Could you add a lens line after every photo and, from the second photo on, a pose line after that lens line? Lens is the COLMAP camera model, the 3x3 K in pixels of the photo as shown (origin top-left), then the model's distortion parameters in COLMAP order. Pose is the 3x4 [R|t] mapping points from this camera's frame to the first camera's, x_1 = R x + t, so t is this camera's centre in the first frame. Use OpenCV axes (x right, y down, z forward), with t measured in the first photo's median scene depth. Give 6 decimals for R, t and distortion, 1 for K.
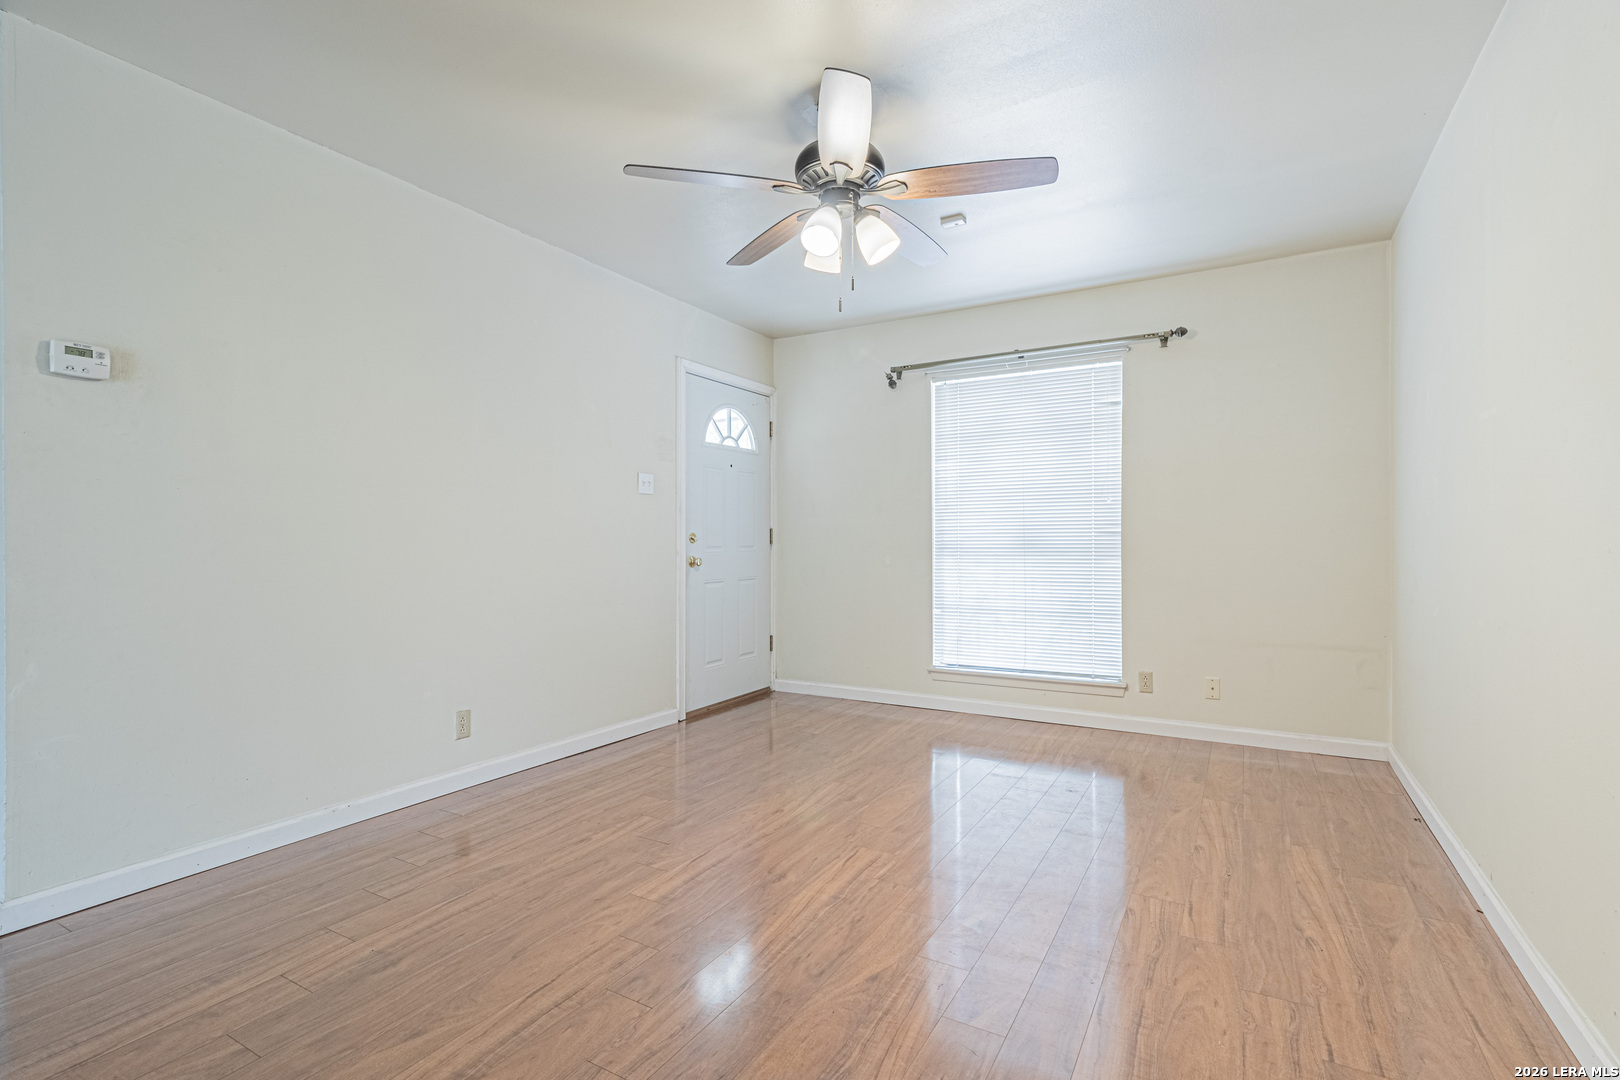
lens RADIAL K [[750.6, 0, 826.6], [0, 750.6, 531.8], [0, 0, 1]] dist [0.001311, 0.000565]
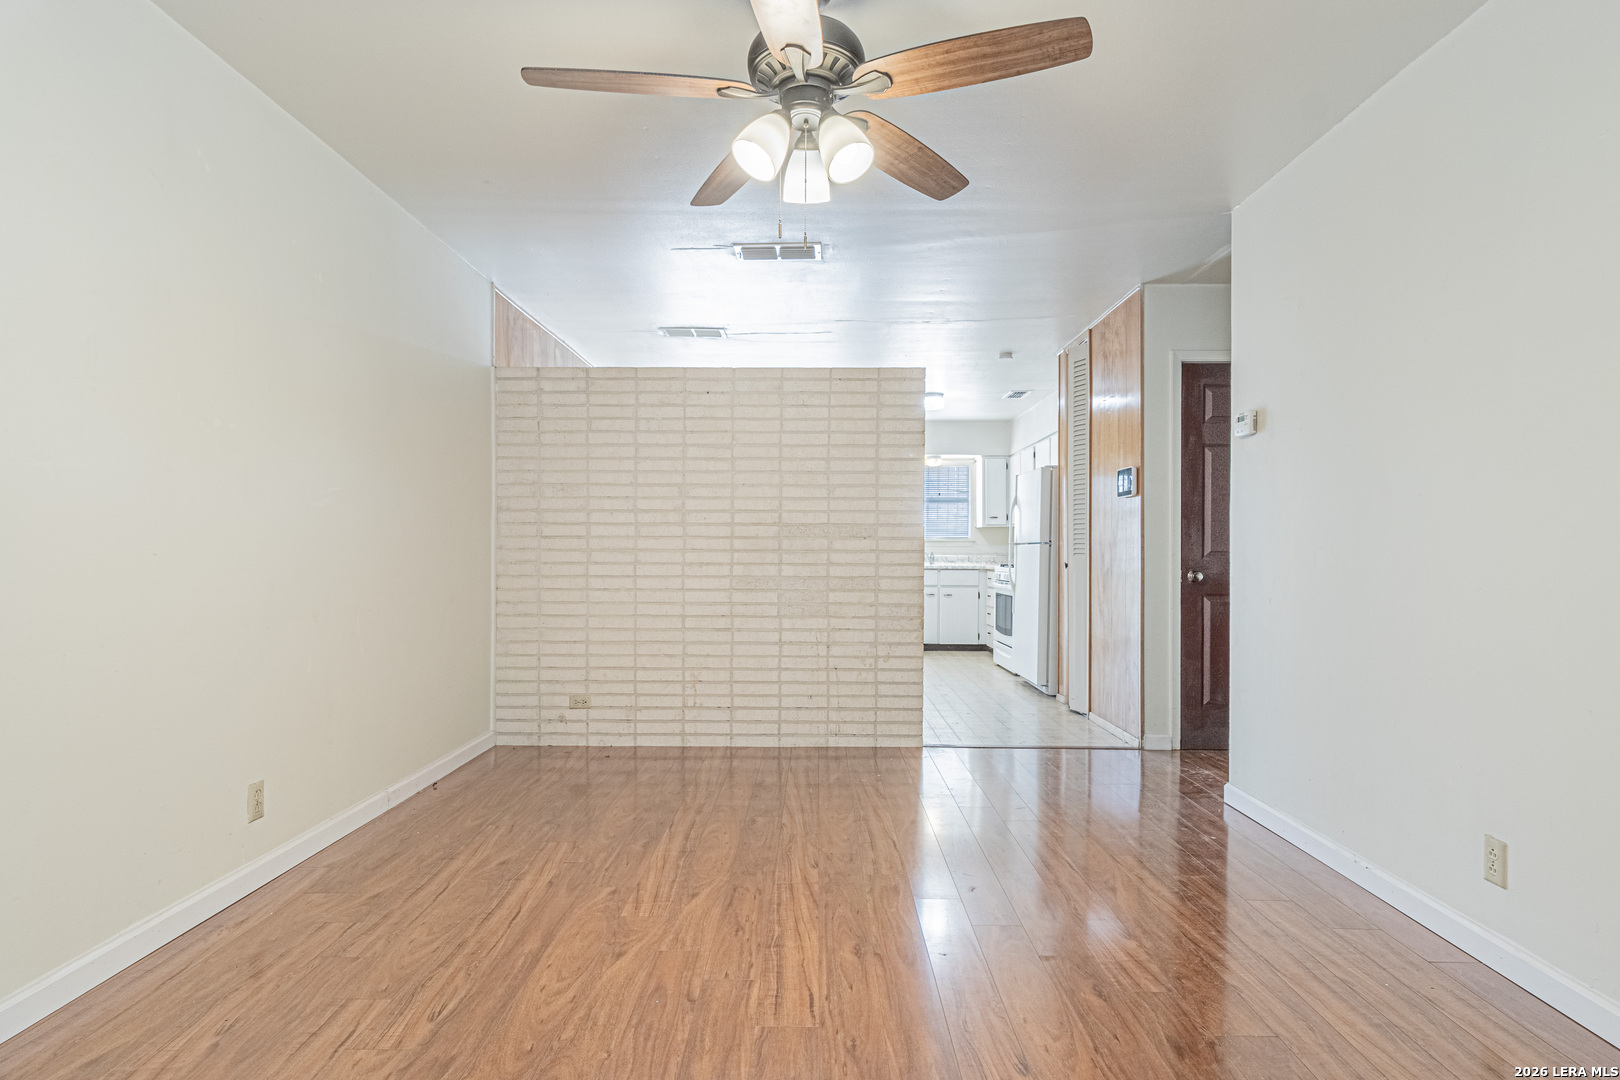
lens RADIAL K [[829.7, 0, 793.7], [0, 829.7, 549.5], [0, 0, 1]] dist [0.002925, 0.000781]
pose [[-0.888221, -0.003825, -0.459401, 0.250516], [0.000311, 0.999960, -0.008926, 0.010008], [0.459416, -0.008071, -0.888184, 1.040821]]
